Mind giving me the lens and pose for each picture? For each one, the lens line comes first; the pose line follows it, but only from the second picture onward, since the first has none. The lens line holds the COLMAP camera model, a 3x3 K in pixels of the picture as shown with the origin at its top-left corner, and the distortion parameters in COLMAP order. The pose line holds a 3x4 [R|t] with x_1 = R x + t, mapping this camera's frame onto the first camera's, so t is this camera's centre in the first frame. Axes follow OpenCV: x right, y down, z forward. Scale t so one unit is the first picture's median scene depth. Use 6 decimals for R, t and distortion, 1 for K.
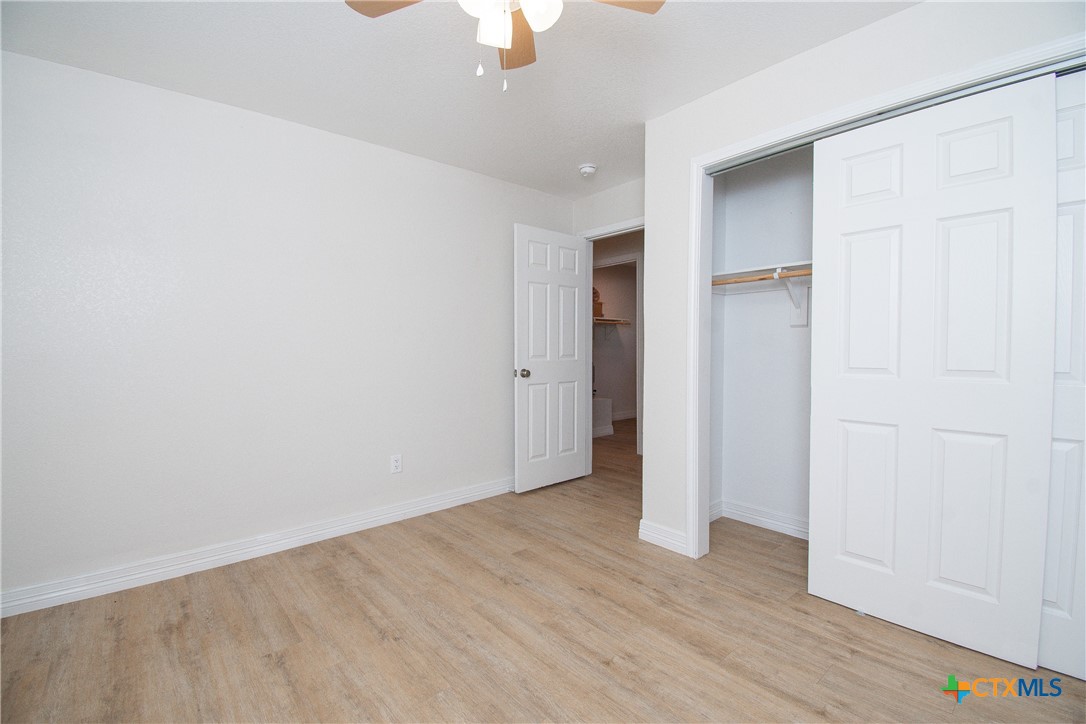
lens RADIAL K [[485.3, 0, 542.7], [0, 485.3, 355.1], [0, 0, 1]] dist [0.015485, -0.023601]
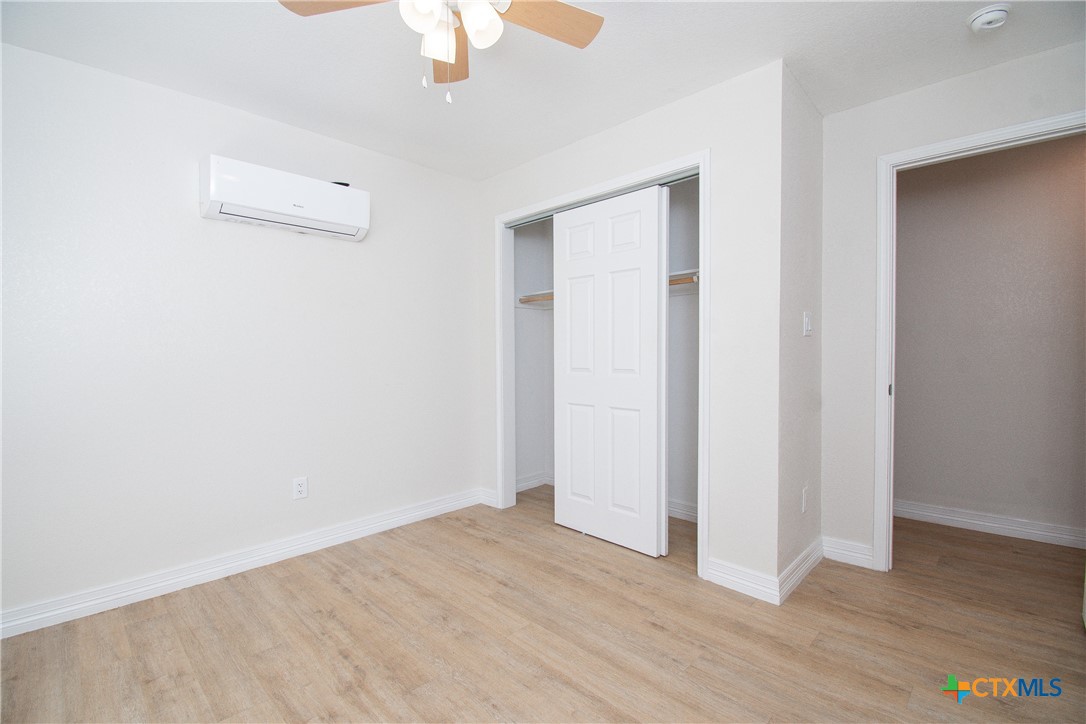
lens RADIAL K [[490.5, 0, 543.0], [0, 490.5, 362.0], [0, 0, 1]] dist [-0.023447, -0.024997]
pose [[0.996098, -0.002349, 0.088221, 0.381092], [0.002231, 0.999996, 0.001435, 0.003696], [-0.088224, -0.001233, 0.996100, -0.451092]]
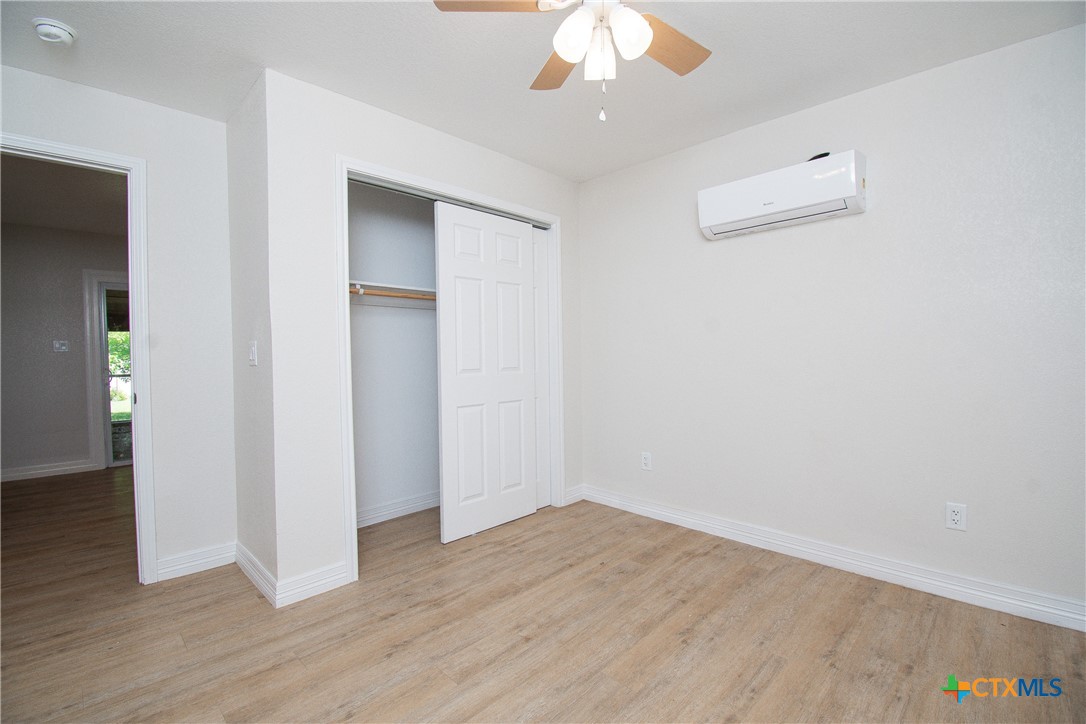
lens RADIAL K [[485.3, 0, 542.7], [0, 485.3, 355.1], [0, 0, 1]] dist [0.015485, -0.023601]
pose [[-0.096833, 0.007855, 0.995270, -0.768552], [0.030300, 0.999529, -0.004941, -0.002908], [-0.994839, 0.029678, -0.097025, 0.833346]]
